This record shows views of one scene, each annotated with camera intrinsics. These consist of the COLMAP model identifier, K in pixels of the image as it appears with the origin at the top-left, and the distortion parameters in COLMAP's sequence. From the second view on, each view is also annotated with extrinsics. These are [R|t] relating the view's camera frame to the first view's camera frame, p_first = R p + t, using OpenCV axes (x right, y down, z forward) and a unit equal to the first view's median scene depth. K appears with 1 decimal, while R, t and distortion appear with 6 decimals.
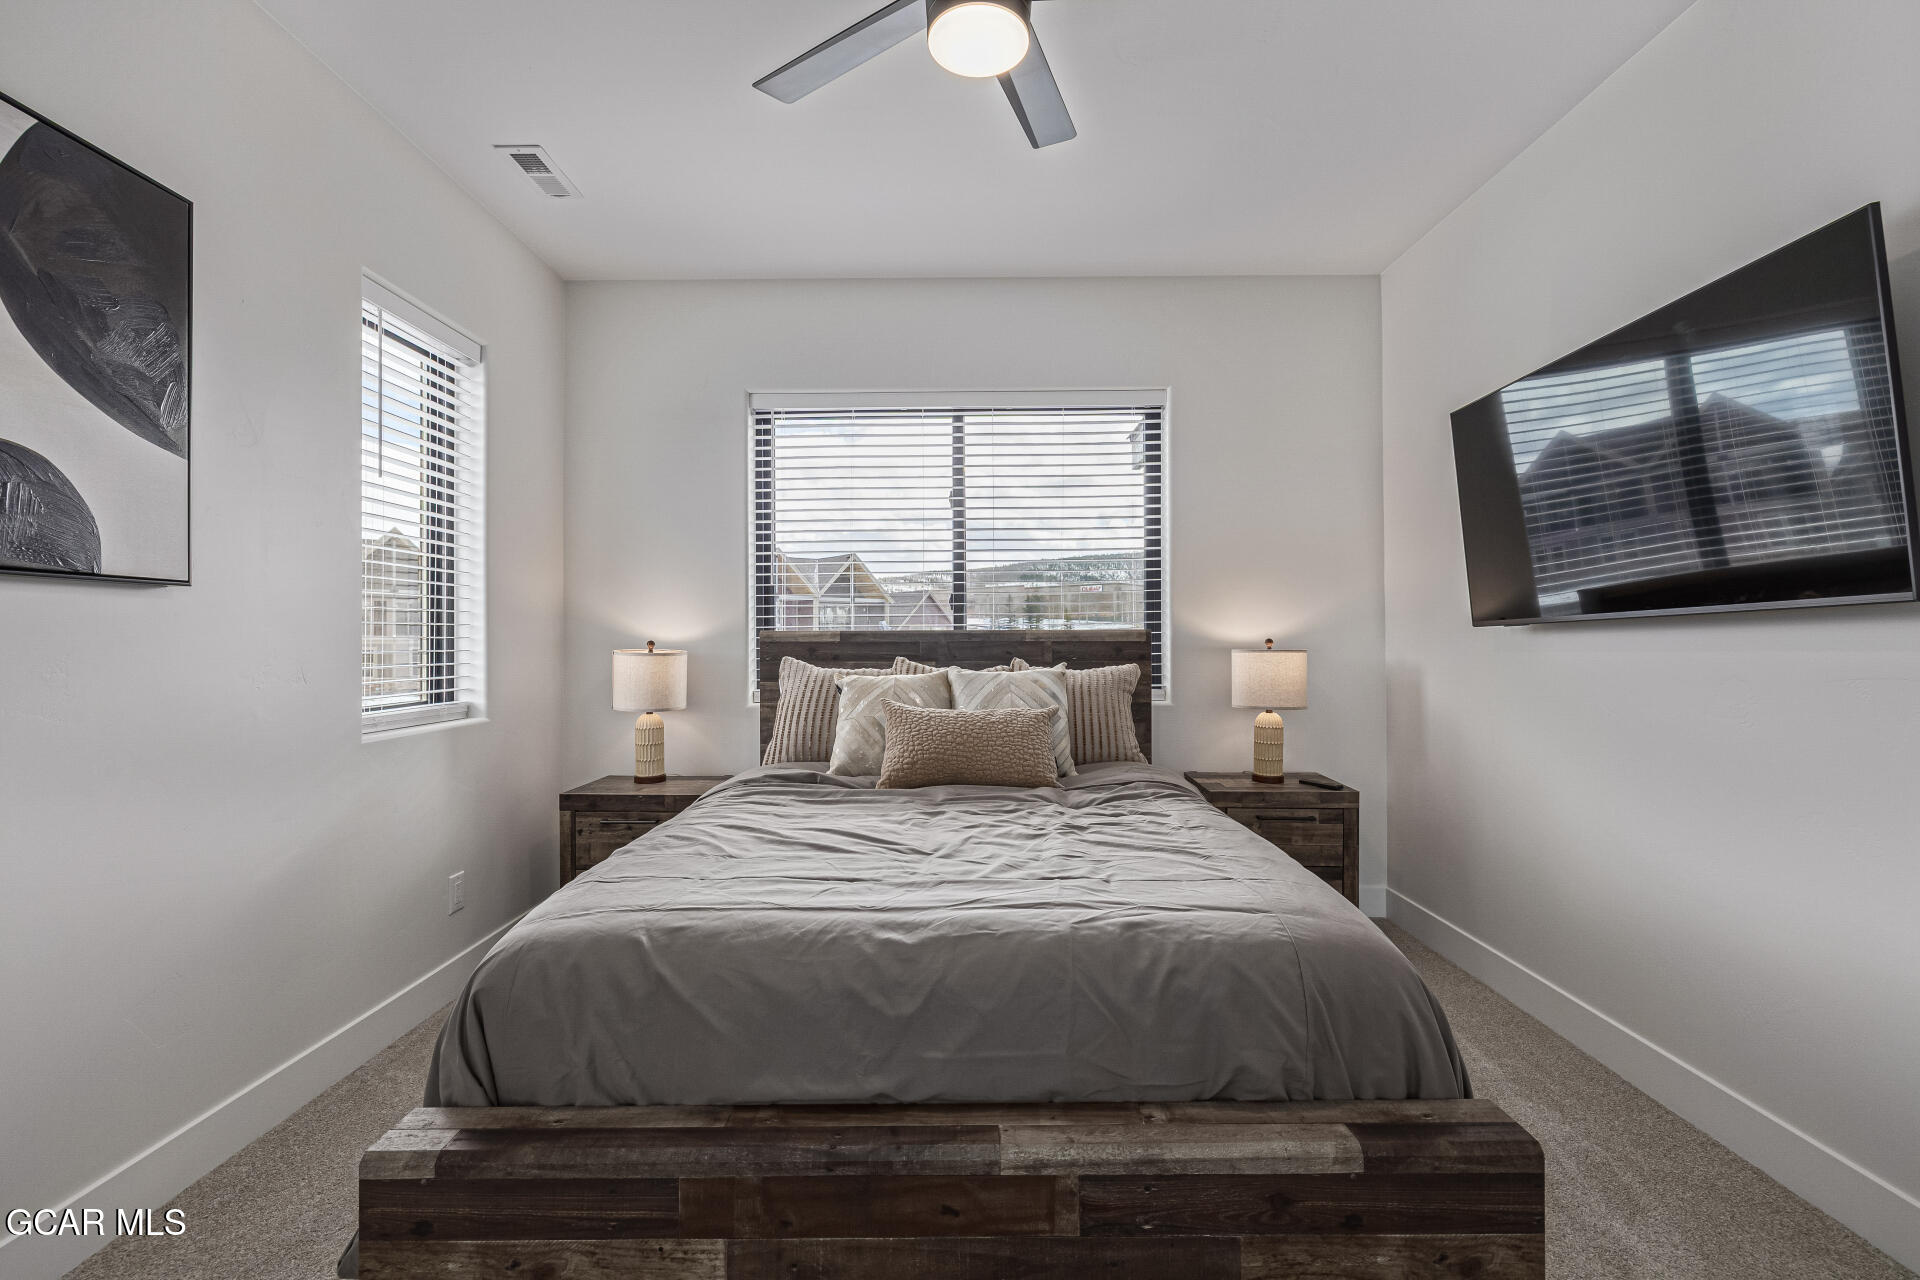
lens RADIAL K [[798.8, 0, 960.0], [0, 798.8, 640.0], [0, 0, 1]] dist [0.000381, 0.000192]
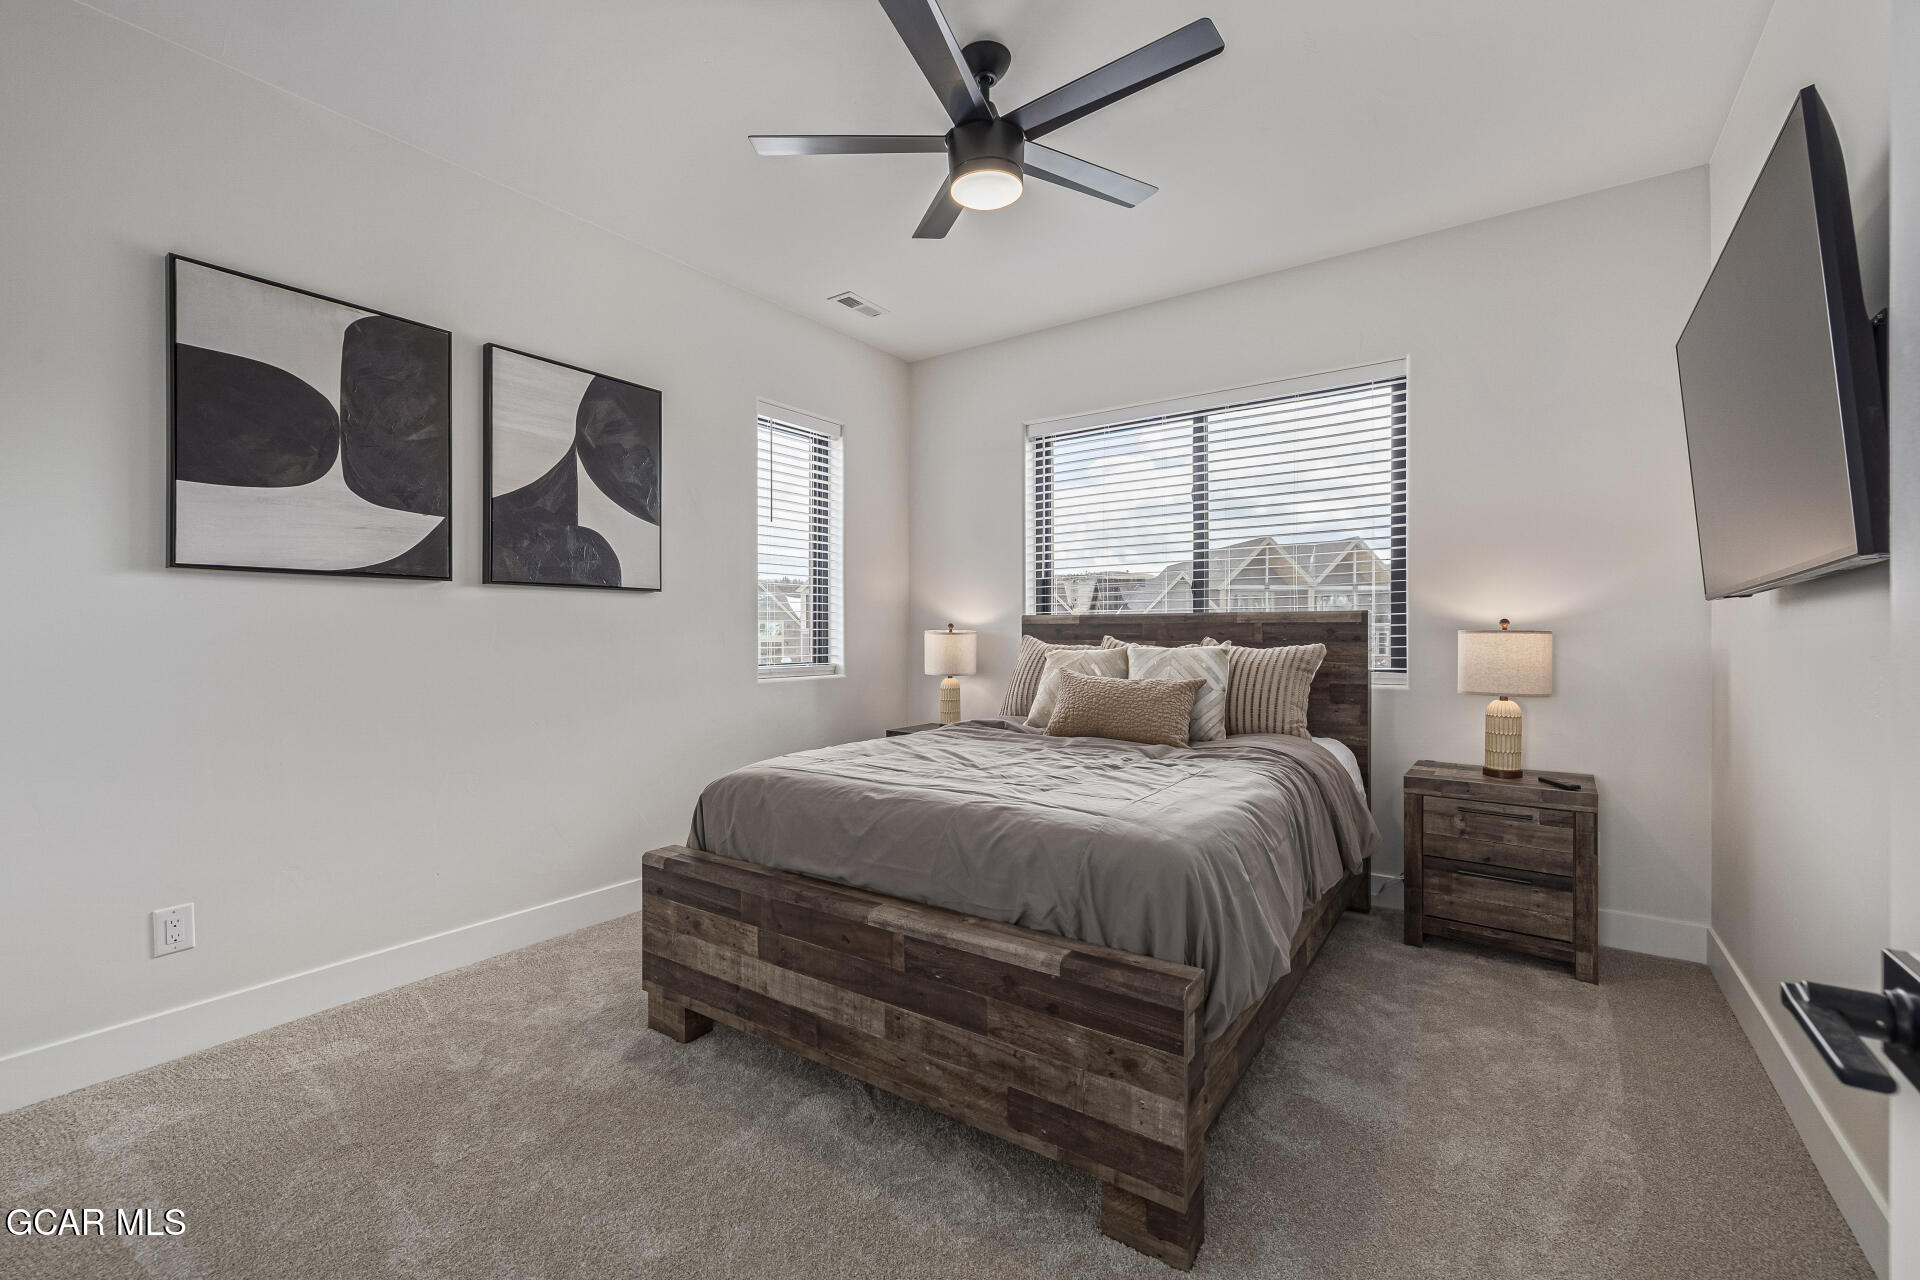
lens RADIAL K [[798.8, 0, 960.0], [0, 798.8, 640.0], [0, 0, 1]] dist [0.000381, 0.000192]
pose [[0.823786, 0.008921, -0.566831, 0.460220], [-0.003254, 0.999934, 0.011009, 0.016930], [0.566892, -0.007224, 0.823760, -0.112936]]
